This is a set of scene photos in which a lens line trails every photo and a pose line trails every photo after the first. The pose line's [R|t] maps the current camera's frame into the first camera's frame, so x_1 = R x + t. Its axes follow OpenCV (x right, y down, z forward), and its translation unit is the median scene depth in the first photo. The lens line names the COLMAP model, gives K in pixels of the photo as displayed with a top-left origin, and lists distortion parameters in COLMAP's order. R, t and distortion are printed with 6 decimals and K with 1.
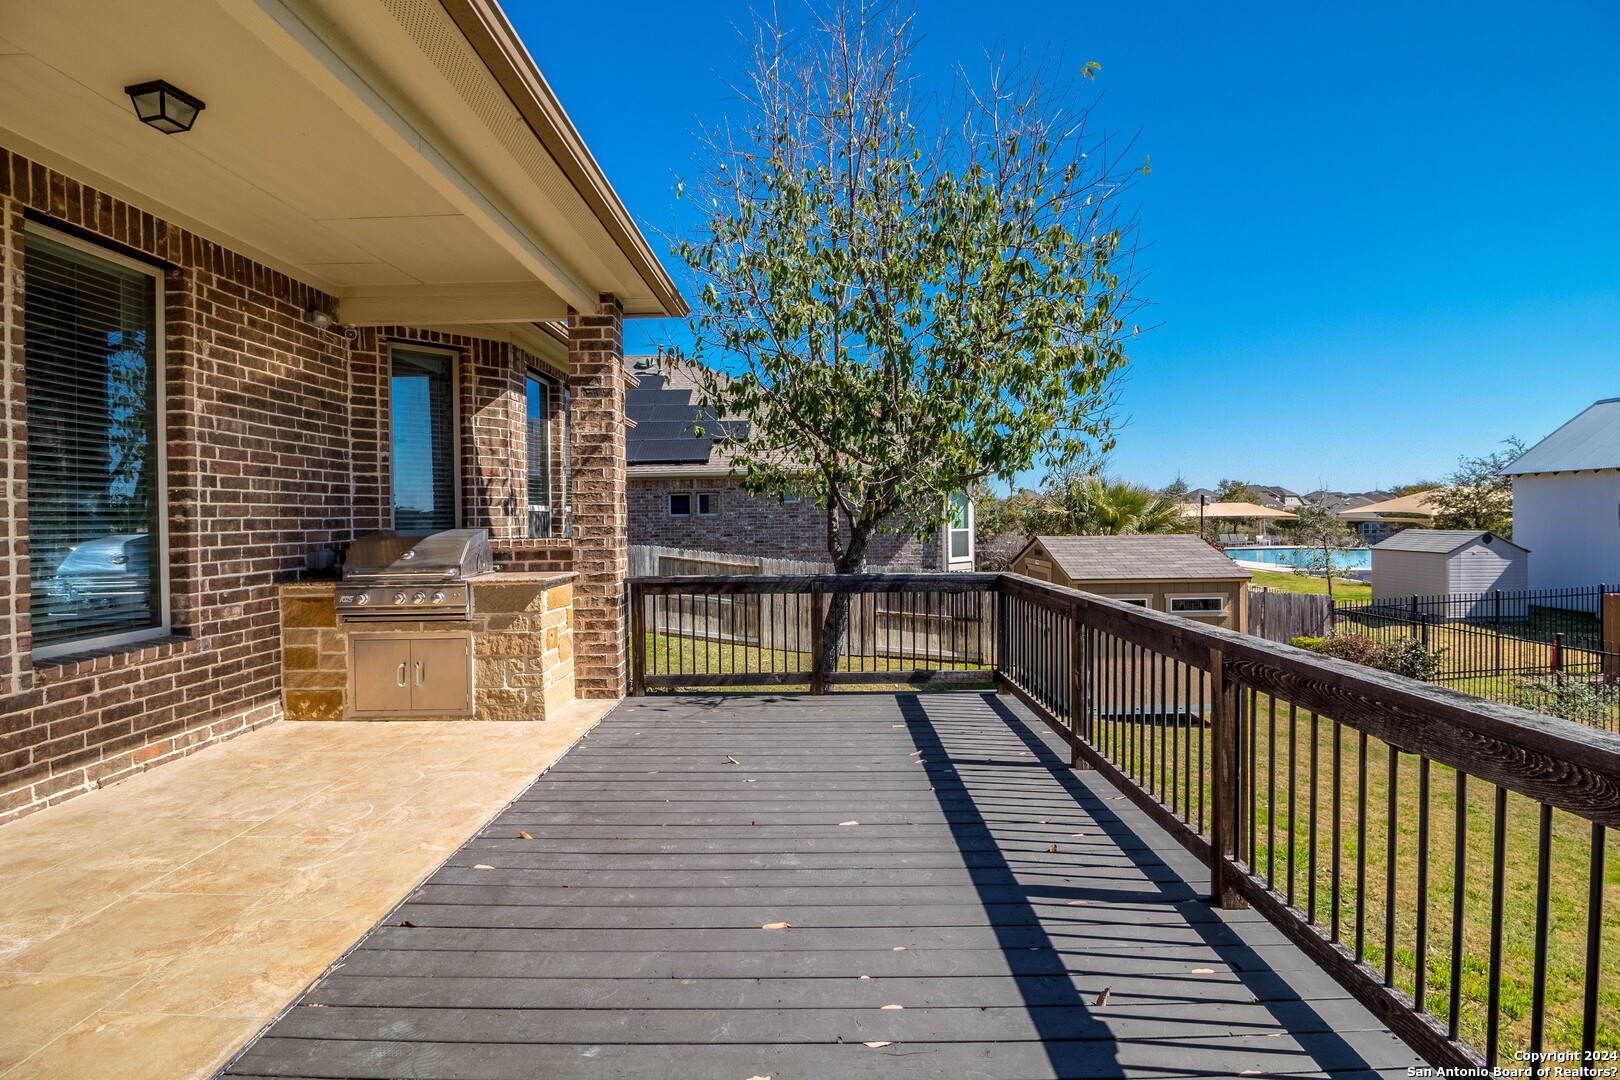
lens RADIAL K [[751.0, 0, 813.3], [0, 751.0, 529.6], [0, 0, 1]] dist [0.000818, -0.013733]
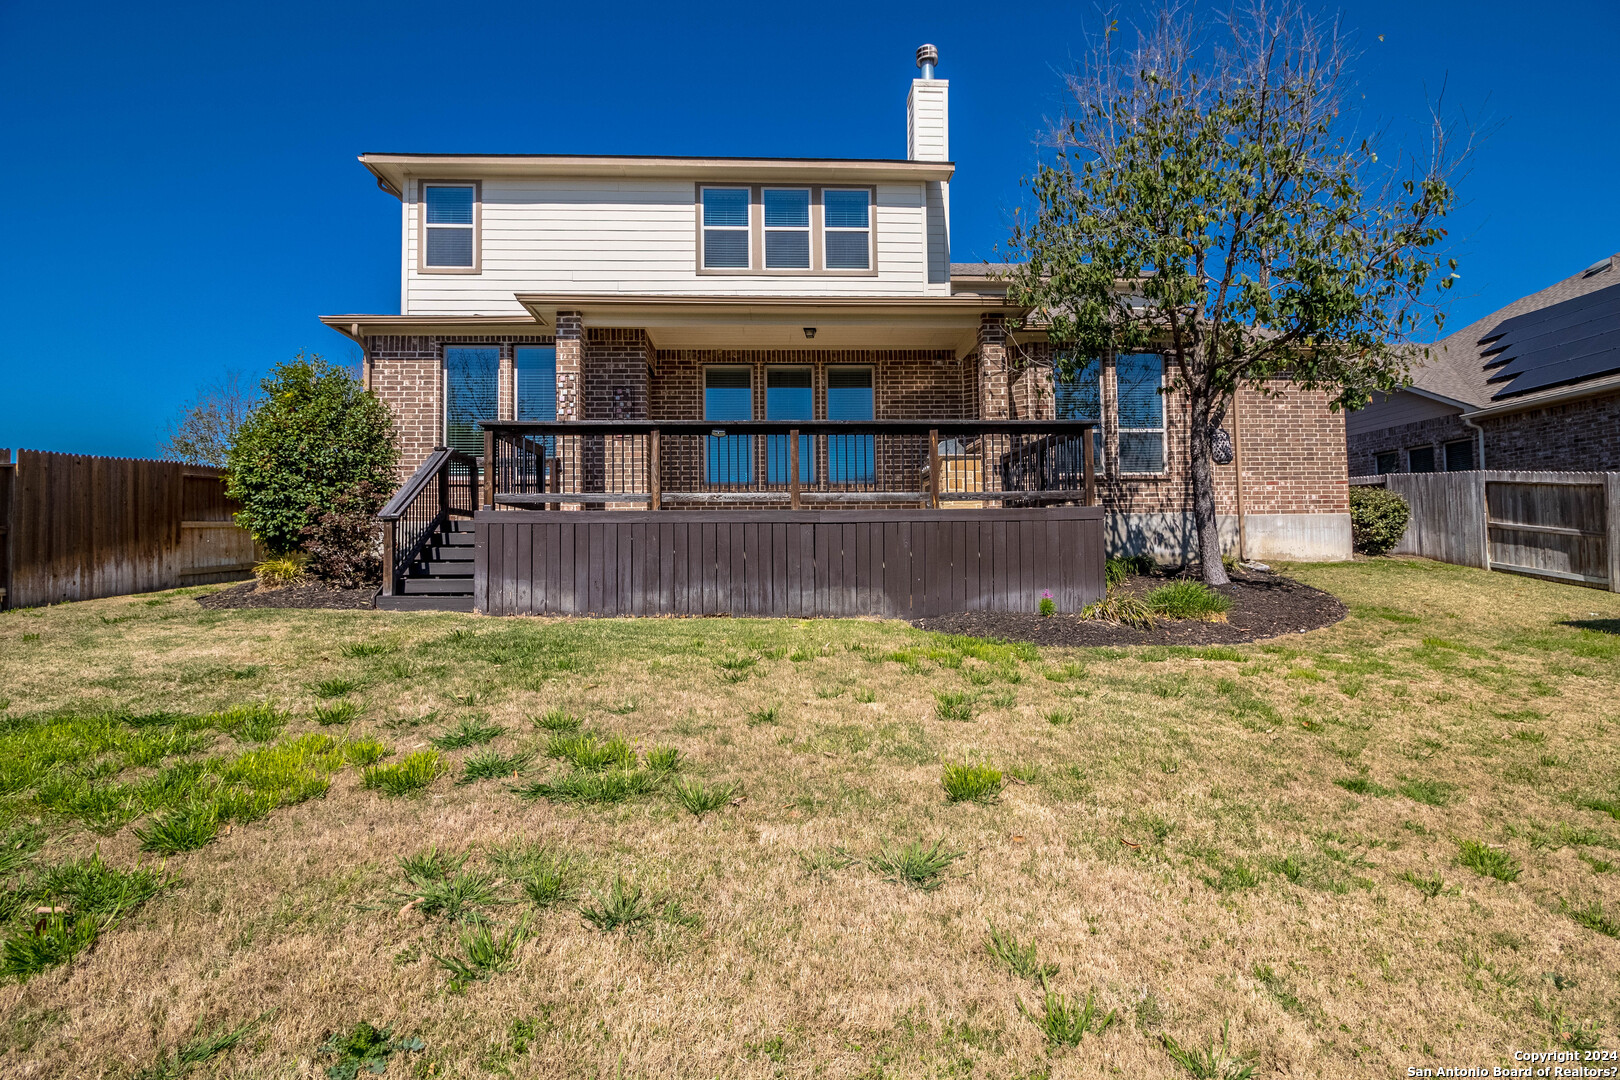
lens RADIAL K [[769.7, 0, 814.0], [0, 769.7, 532.3], [0, 0, 1]] dist [0.000715, -0.015659]
pose [[0.072406, -0.021011, -0.997154, 1.900212], [0.000820, 0.999779, -0.021007, 0.342751], [0.997375, 0.000703, 0.072407, 0.439545]]
